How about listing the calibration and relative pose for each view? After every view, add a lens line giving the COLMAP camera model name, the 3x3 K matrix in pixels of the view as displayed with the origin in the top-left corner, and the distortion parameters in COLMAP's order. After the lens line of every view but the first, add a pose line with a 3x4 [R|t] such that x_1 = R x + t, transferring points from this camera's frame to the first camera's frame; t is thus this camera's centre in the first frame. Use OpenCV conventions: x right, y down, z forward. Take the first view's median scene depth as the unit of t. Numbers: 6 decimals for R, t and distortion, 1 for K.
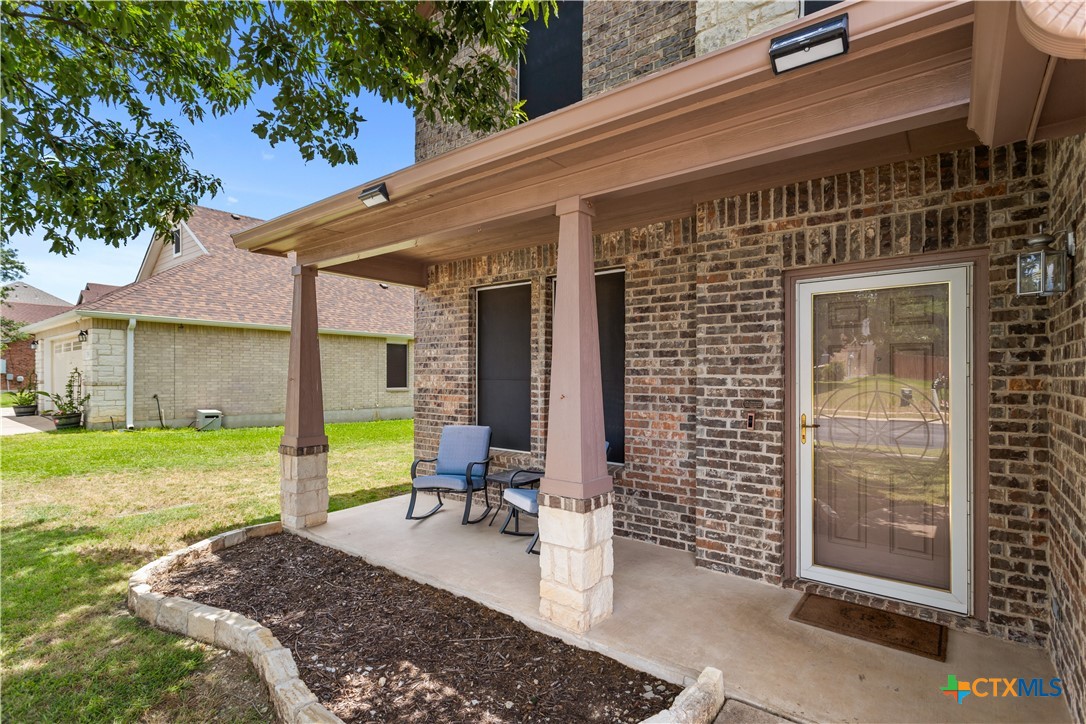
lens RADIAL K [[522.4, 0, 546.7], [0, 522.4, 372.1], [0, 0, 1]] dist [0.001886, 0.000600]
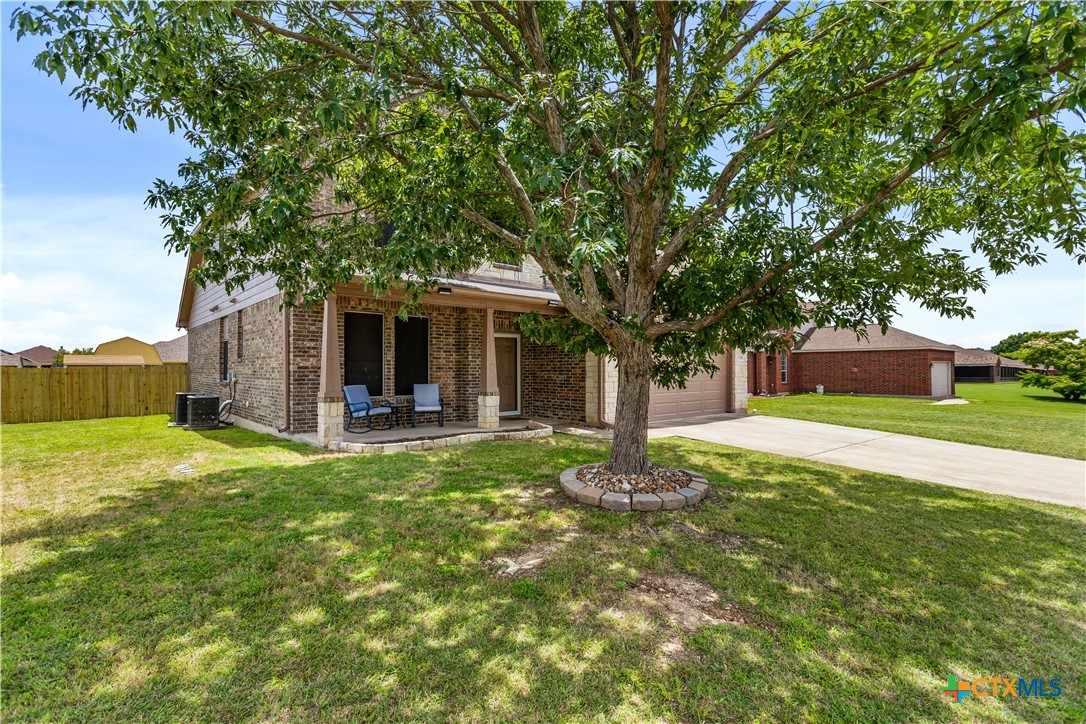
lens RADIAL K [[522.4, 0, 544.4], [0, 522.4, 364.2], [0, 0, 1]] dist [0.001886, 0.000600]
pose [[0.199872, 0.005248, 0.979808, -2.386402], [-0.003320, 0.999984, -0.004679, 0.042597], [-0.979816, -0.002318, 0.199887, -0.048615]]
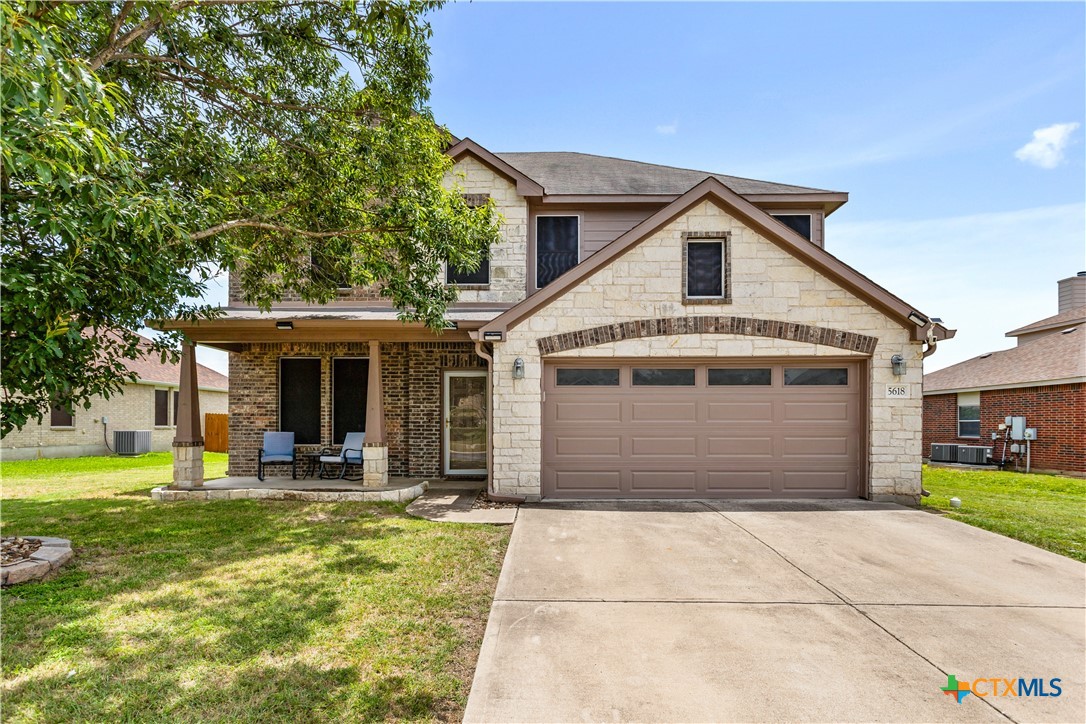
lens RADIAL K [[522.4, 0, 541.0], [0, 522.4, 421.7], [0, 0, 1]] dist [0.001886, 0.000600]
pose [[0.795628, -0.002155, 0.605781, -0.690518], [-0.000340, 0.999992, 0.004005, 0.074173], [-0.605785, -0.003392, 0.795621, -1.320932]]
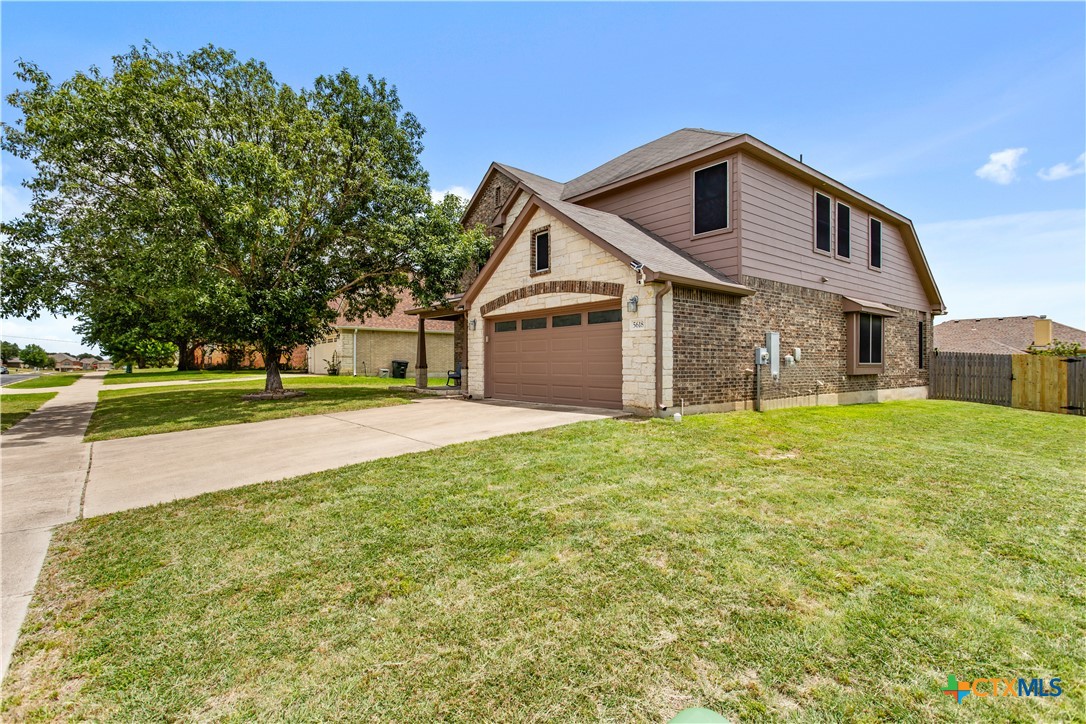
lens RADIAL K [[522.4, 0, 545.9], [0, 522.4, 361.5], [0, 0, 1]] dist [0.001886, 0.000600]
pose [[0.976348, -0.001607, -0.216199, 1.419137], [0.000785, 0.999992, -0.003887, 0.140939], [0.216204, 0.003626, 0.976342, -2.868518]]
